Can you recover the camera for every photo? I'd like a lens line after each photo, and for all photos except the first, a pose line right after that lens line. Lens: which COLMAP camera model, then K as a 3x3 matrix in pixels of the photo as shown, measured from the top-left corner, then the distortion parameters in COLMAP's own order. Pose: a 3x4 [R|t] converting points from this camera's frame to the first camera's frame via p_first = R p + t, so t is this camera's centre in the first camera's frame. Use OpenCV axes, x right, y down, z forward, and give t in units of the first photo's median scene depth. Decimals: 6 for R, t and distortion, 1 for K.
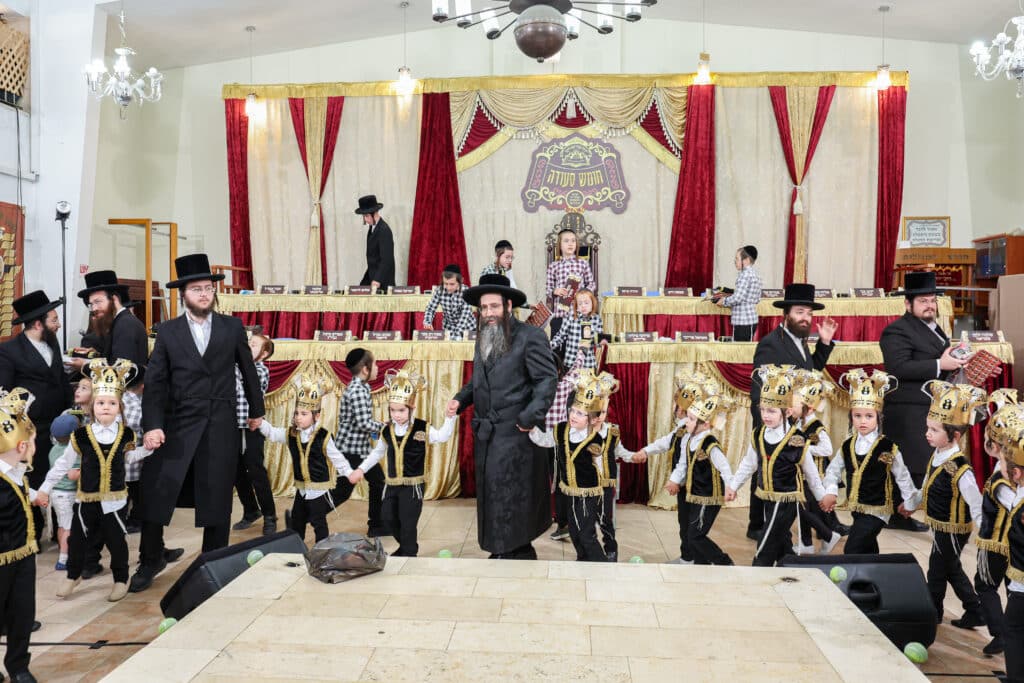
lens RADIAL K [[832.3, 0, 508.2], [0, 832.3, 333.5], [0, 0, 1]] dist [0.002719, -0.003755]
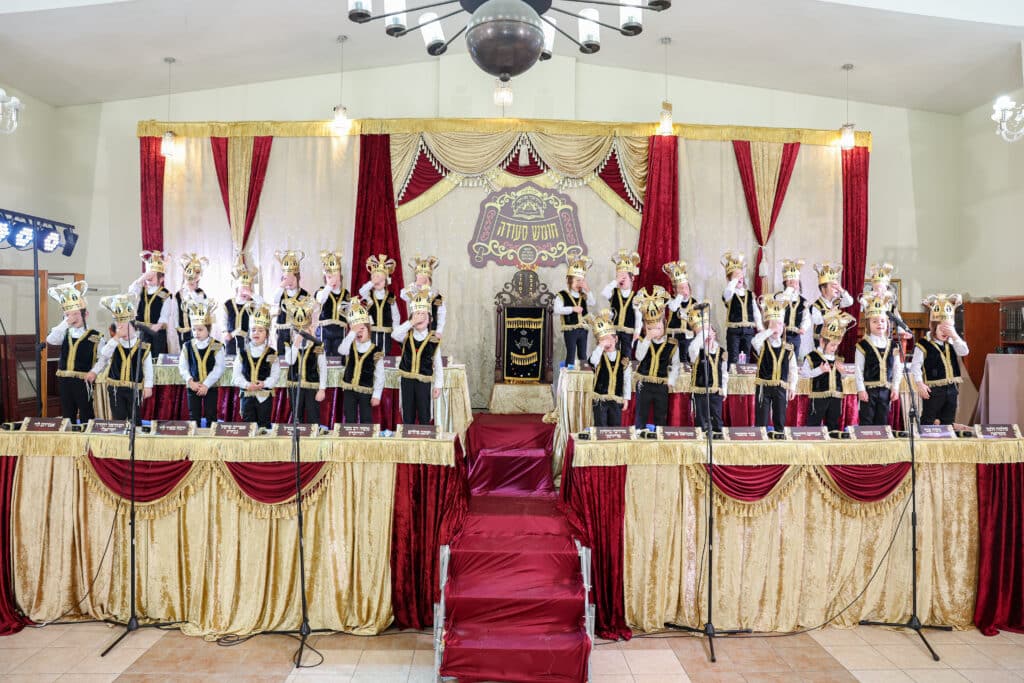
lens RADIAL K [[712.3, 0, 517.9], [0, 712.3, 343.7], [0, 0, 1]] dist [-0.103218, 0.081626]
pose [[0.995693, 0.007399, 0.092411, -0.001080], [-0.006563, 0.999935, -0.009341, -0.057295], [-0.092474, 0.008694, 0.995677, 0.232767]]
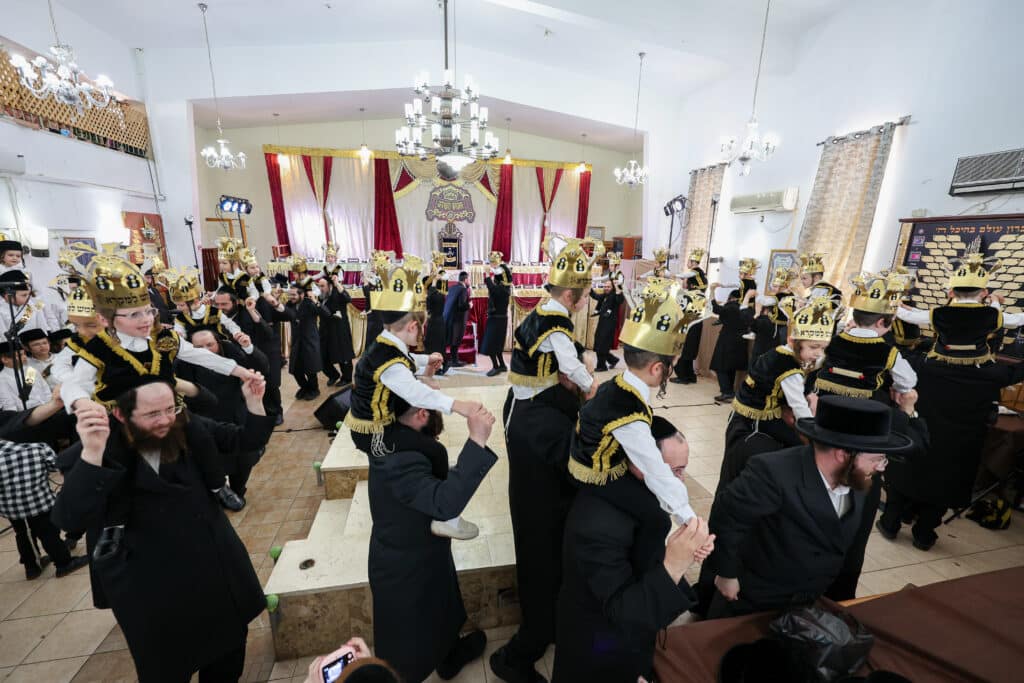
lens RADIAL K [[404.0, 0, 510.6], [0, 404.0, 340.7], [0, 0, 1]] dist [-0.000575, -0.000174]
pose [[0.965630, -0.045432, 0.255919, -0.055225], [-0.011200, 0.976418, 0.215597, -0.071137], [-0.259679, -0.211054, 0.942350, -0.116819]]
